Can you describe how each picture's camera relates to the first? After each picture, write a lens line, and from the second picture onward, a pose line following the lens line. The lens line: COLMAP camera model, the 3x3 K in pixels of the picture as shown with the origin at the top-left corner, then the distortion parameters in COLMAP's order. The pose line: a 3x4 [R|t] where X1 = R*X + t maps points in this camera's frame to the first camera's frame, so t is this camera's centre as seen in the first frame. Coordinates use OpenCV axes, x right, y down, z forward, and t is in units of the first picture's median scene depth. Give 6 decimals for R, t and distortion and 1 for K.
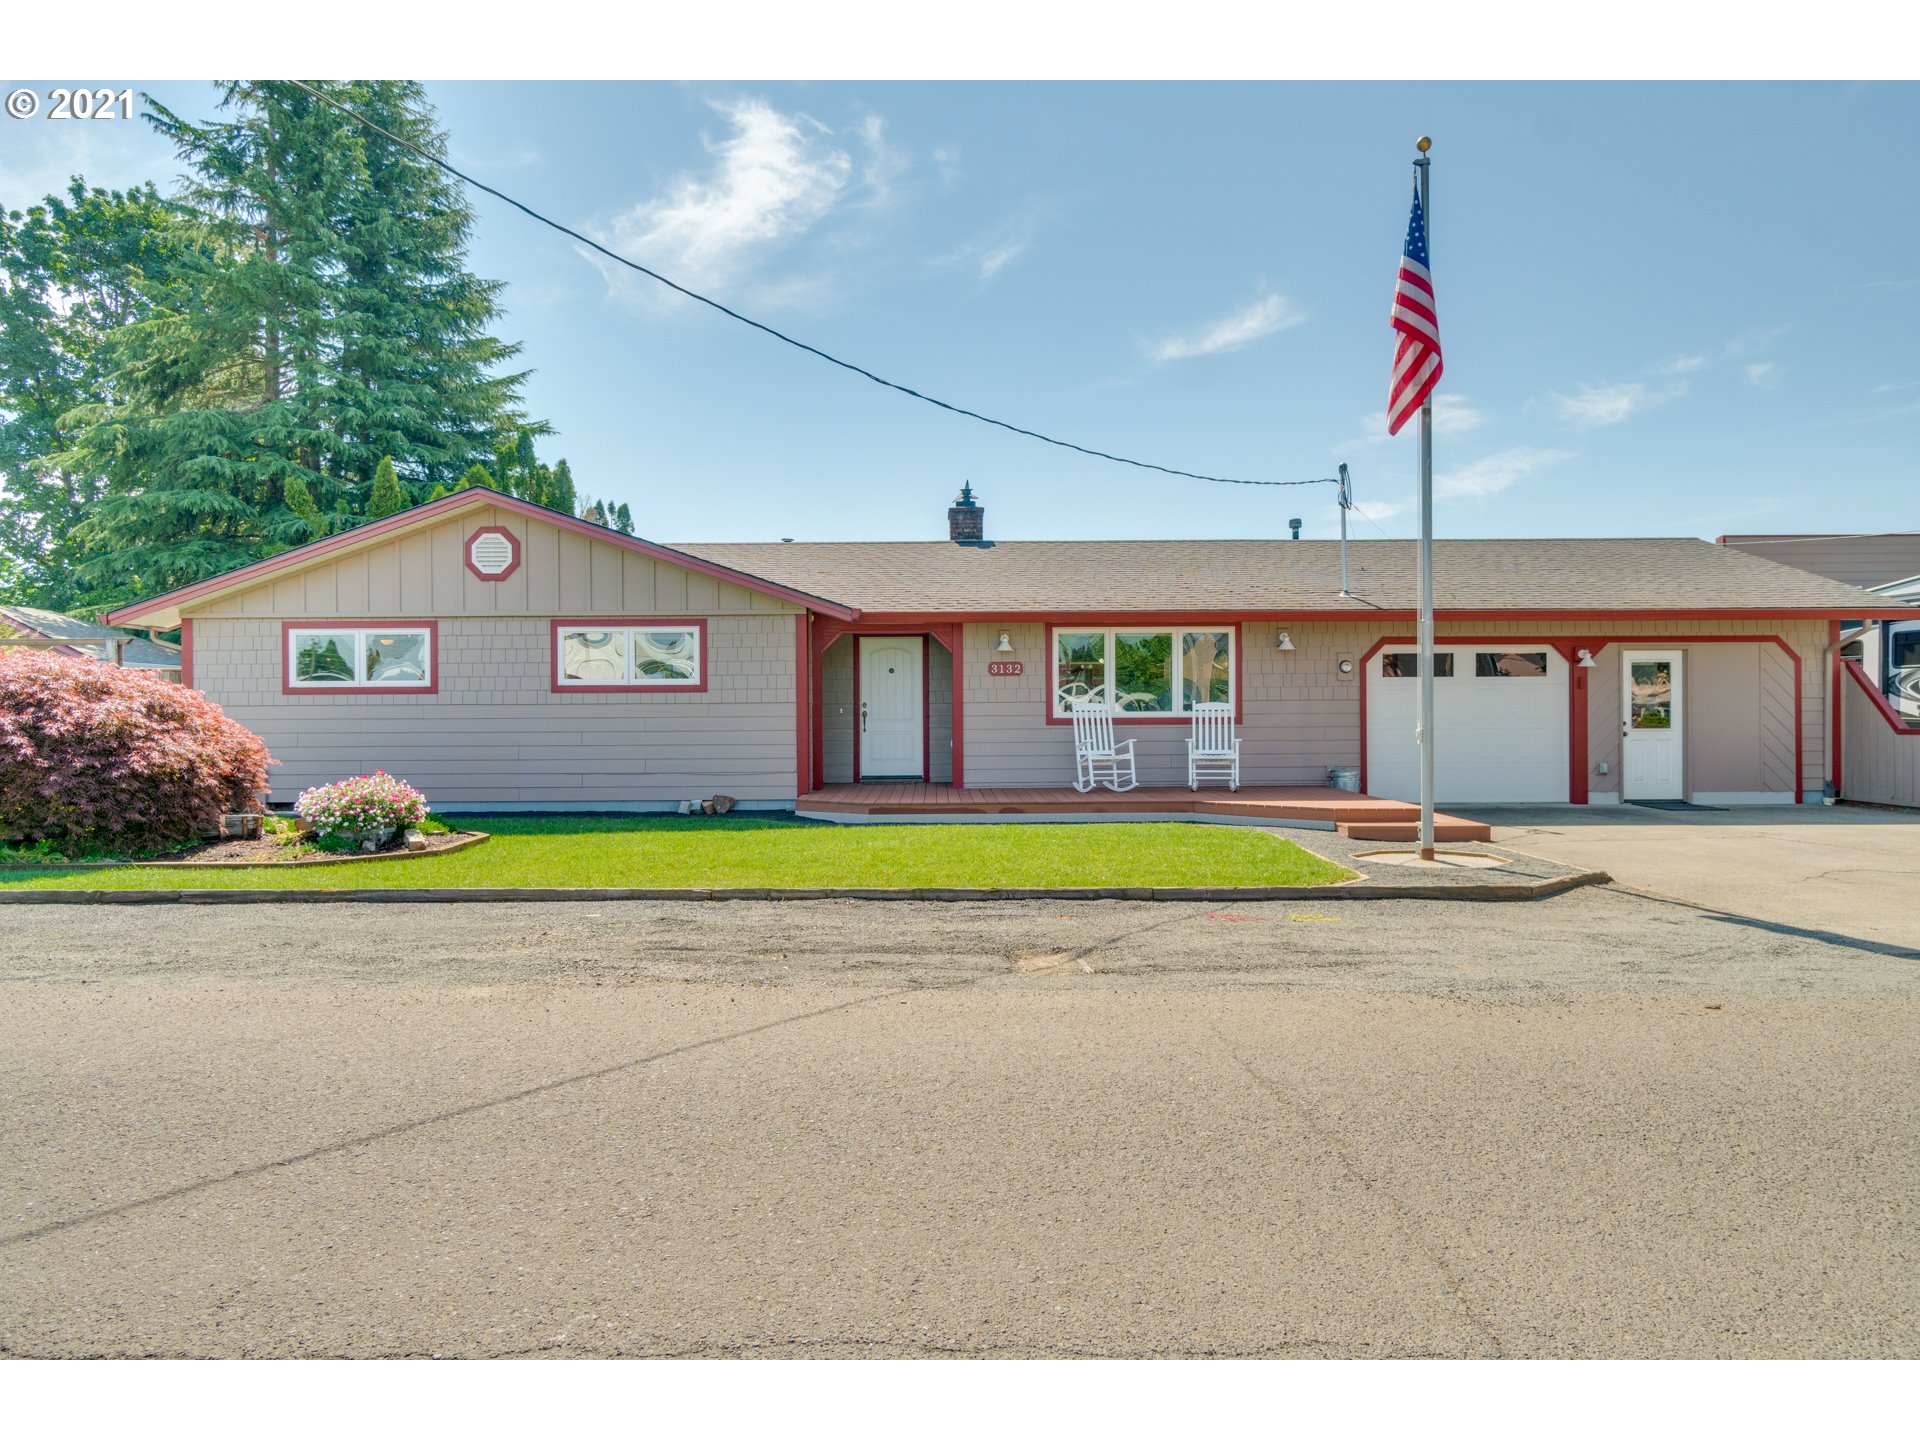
lens RADIAL K [[1249.1, 0, 919.8], [0, 1249.1, 719.1], [0, 0, 1]] dist [-0.005558, 0.002313]
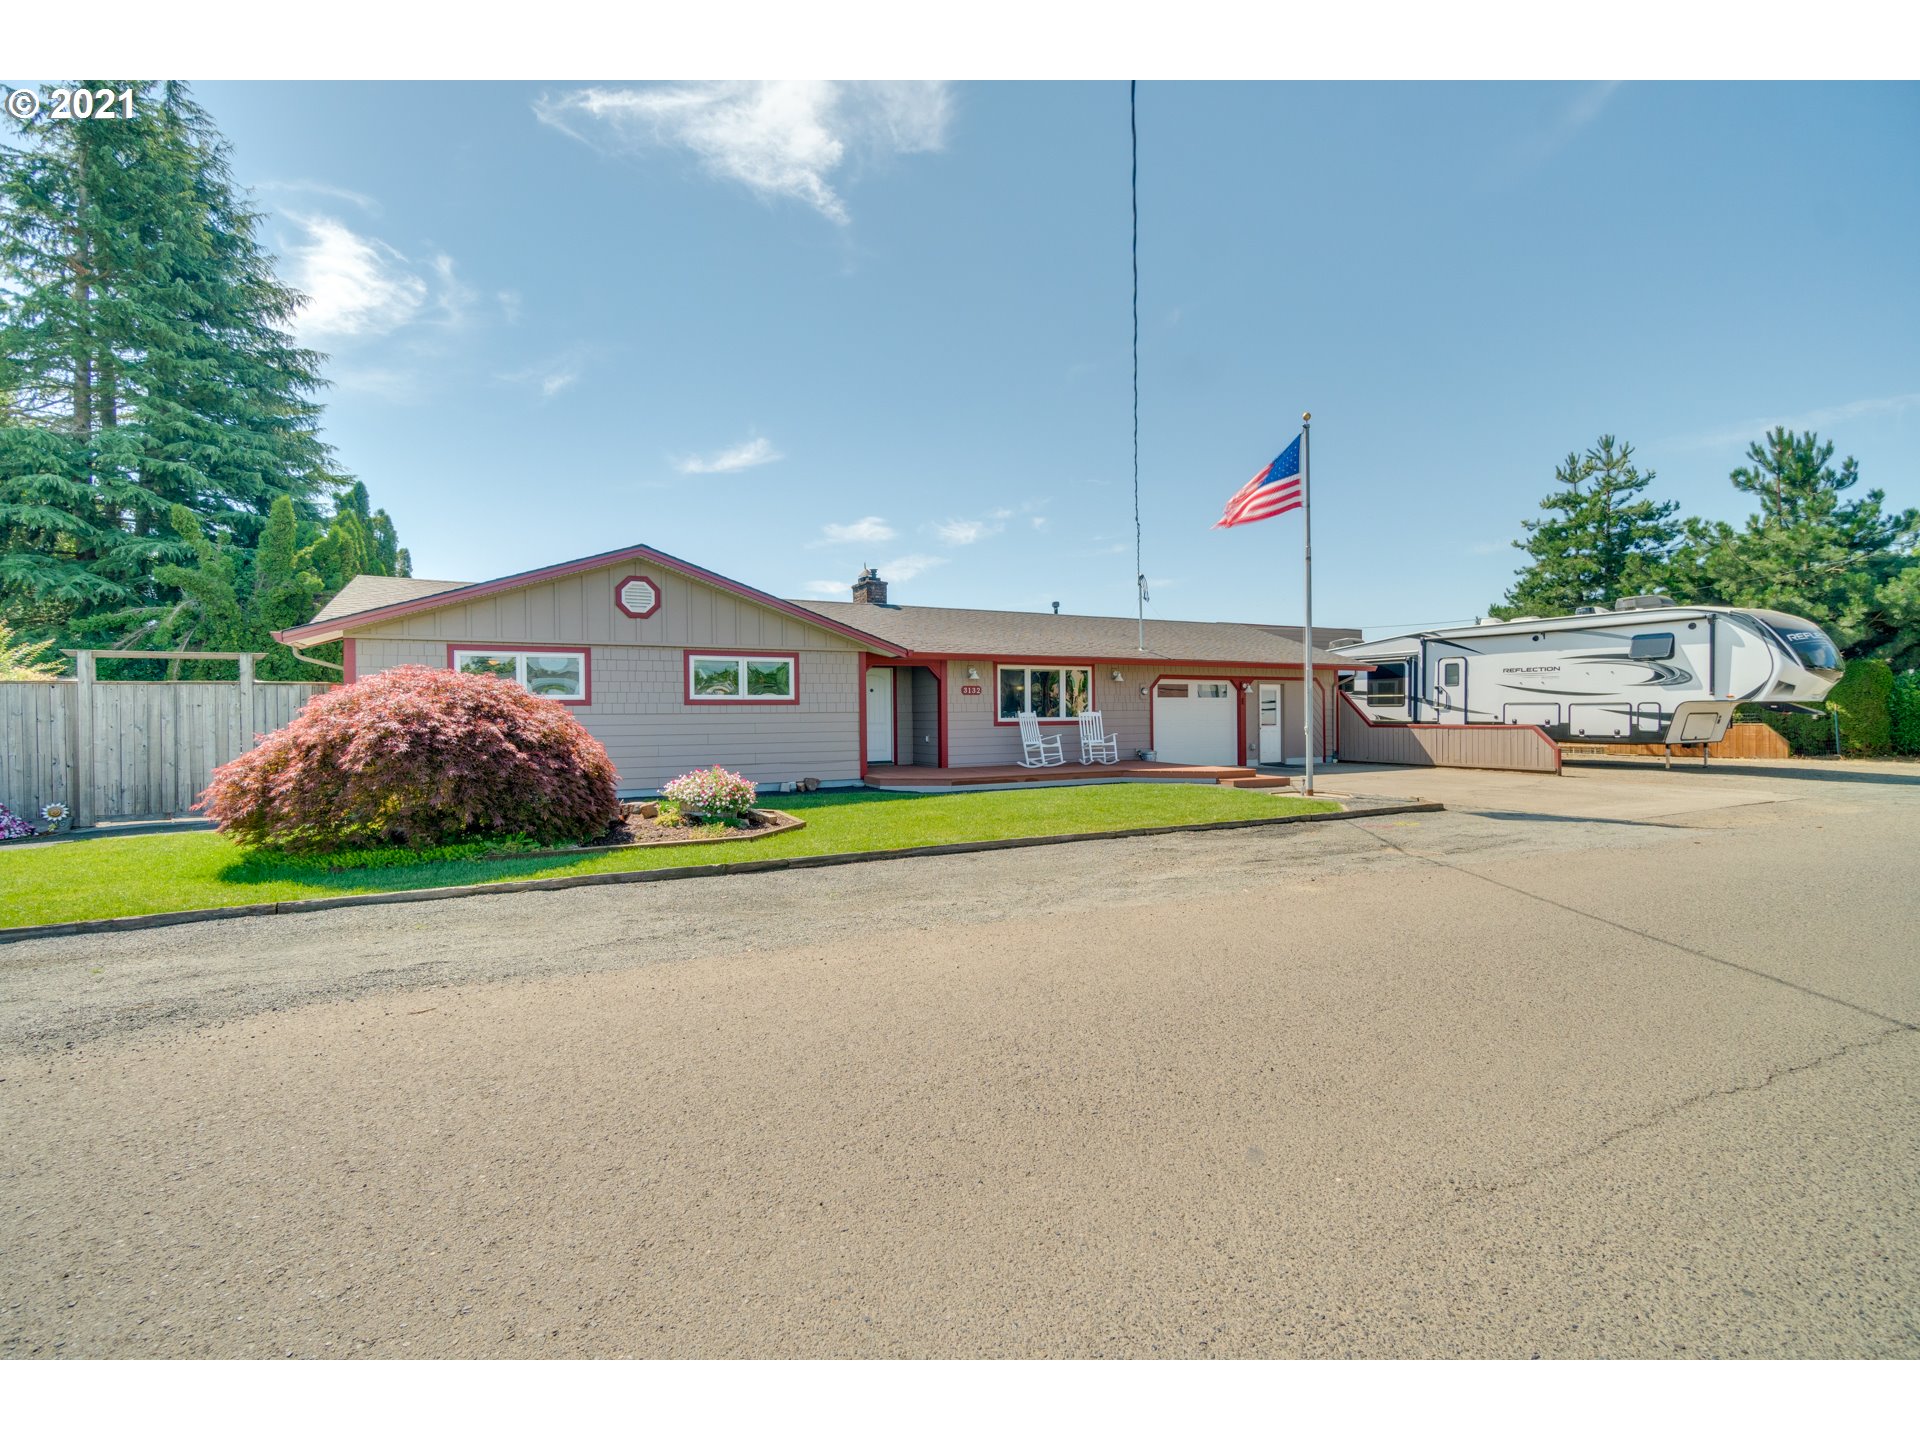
lens RADIAL K [[844.0, 0, 960.0], [0, 844.0, 720.0], [0, 0, 1]] dist [0.001736, 0.000461]
pose [[0.890242, -0.005103, 0.455458, -0.424887], [0.005673, 0.999984, 0.000115, -0.003509], [-0.455452, 0.002482, 0.890257, 0.067771]]
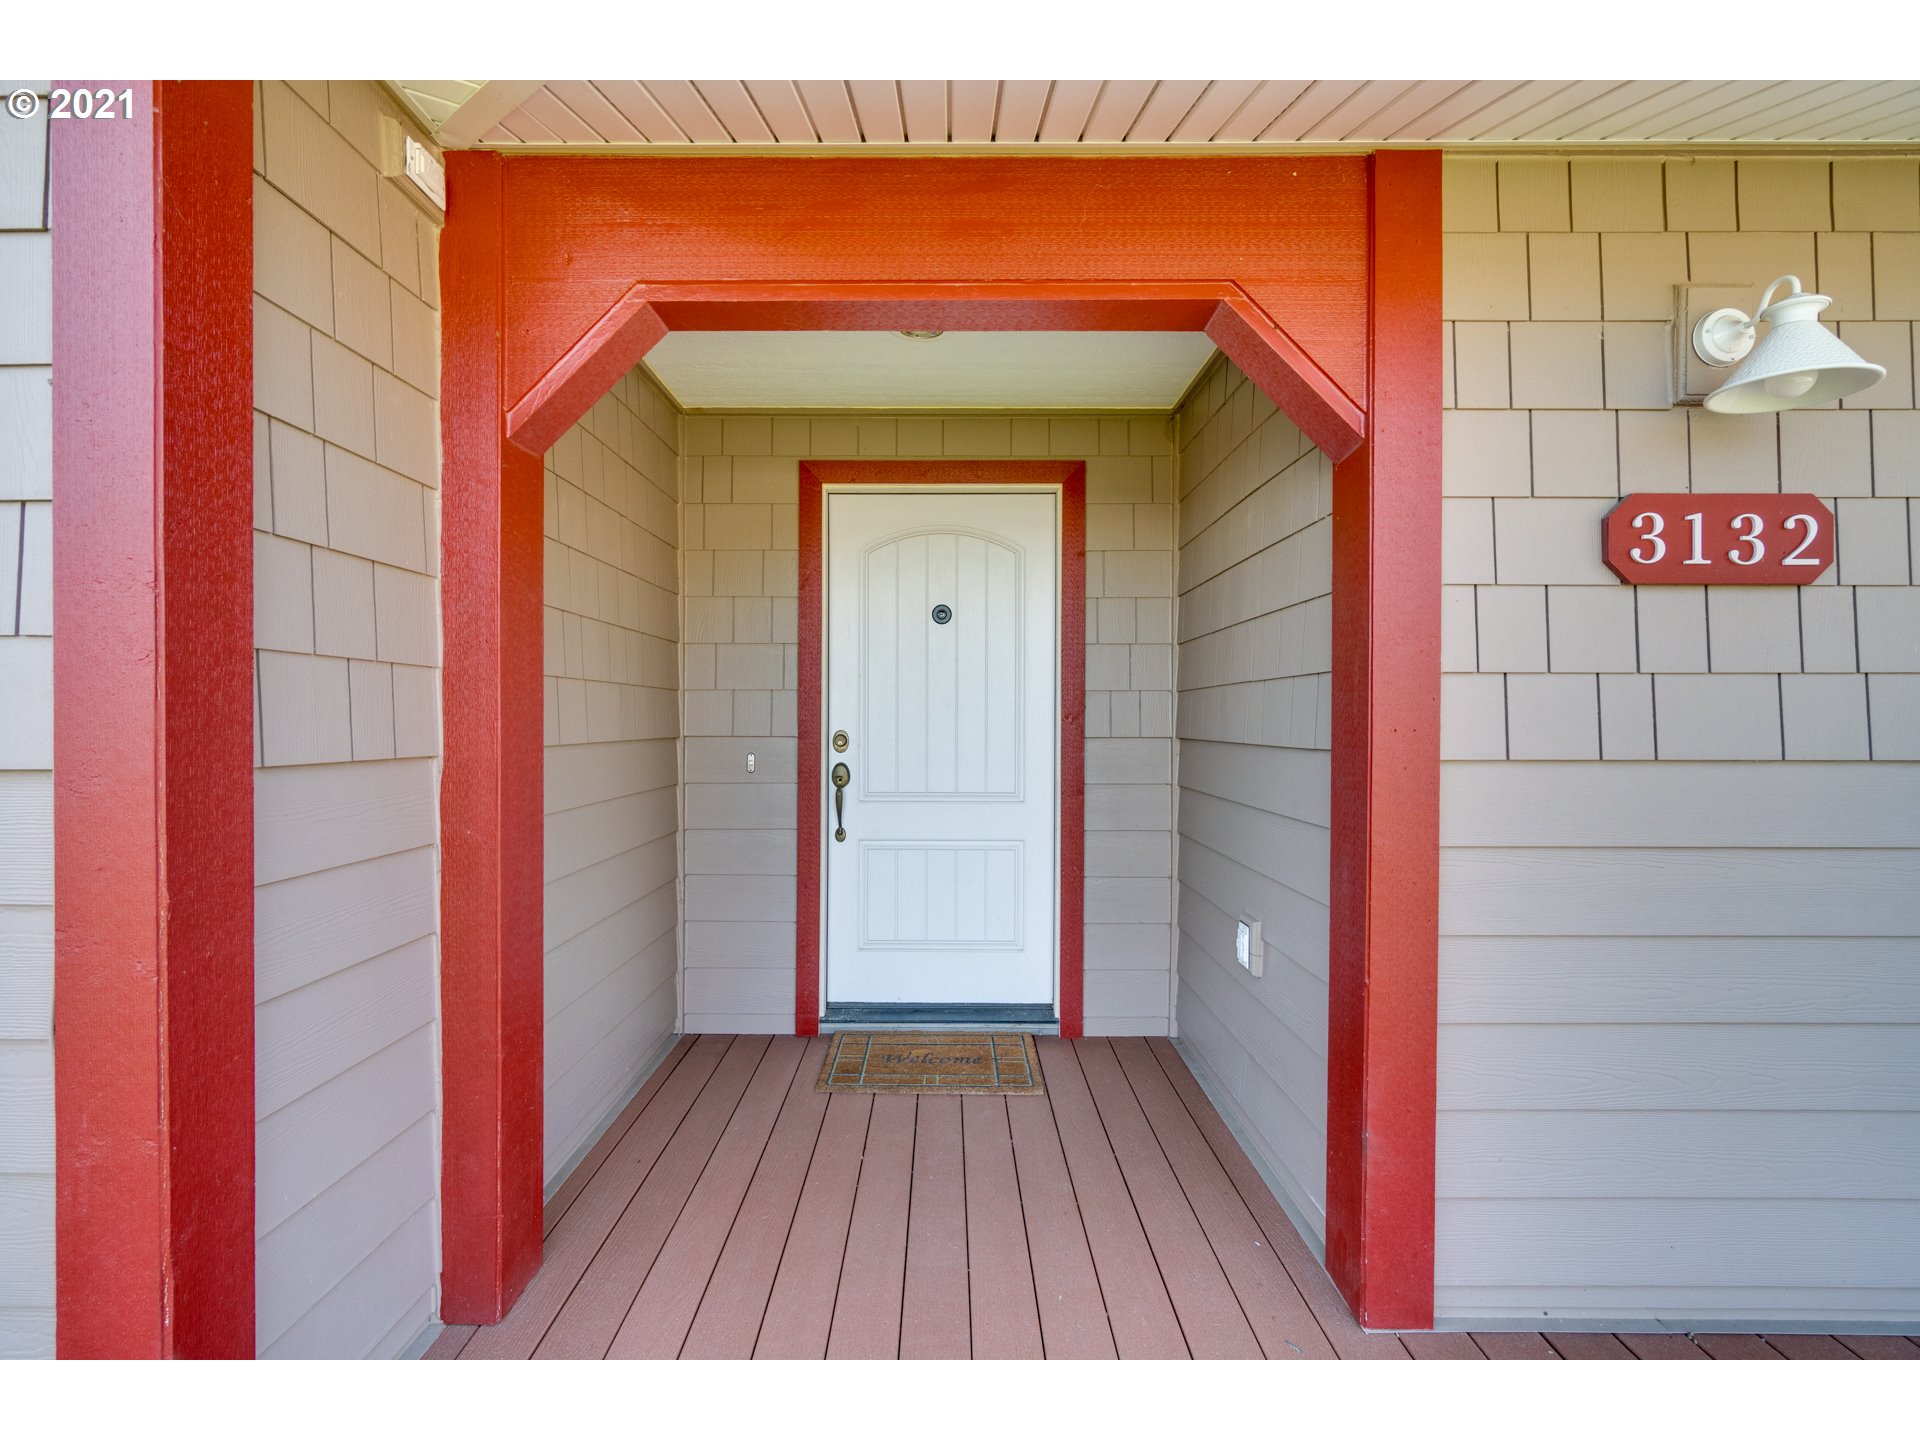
lens RADIAL K [[885.5, 0, 920.8], [0, 885.5, 723.2], [0, 0, 1]] dist [-0.003847, 0.000906]
pose [[0.999831, 0.009338, -0.015806, -0.026482], [-0.009254, 0.999943, 0.005331, -0.017753], [0.015855, -0.005184, 0.999861, 0.891424]]
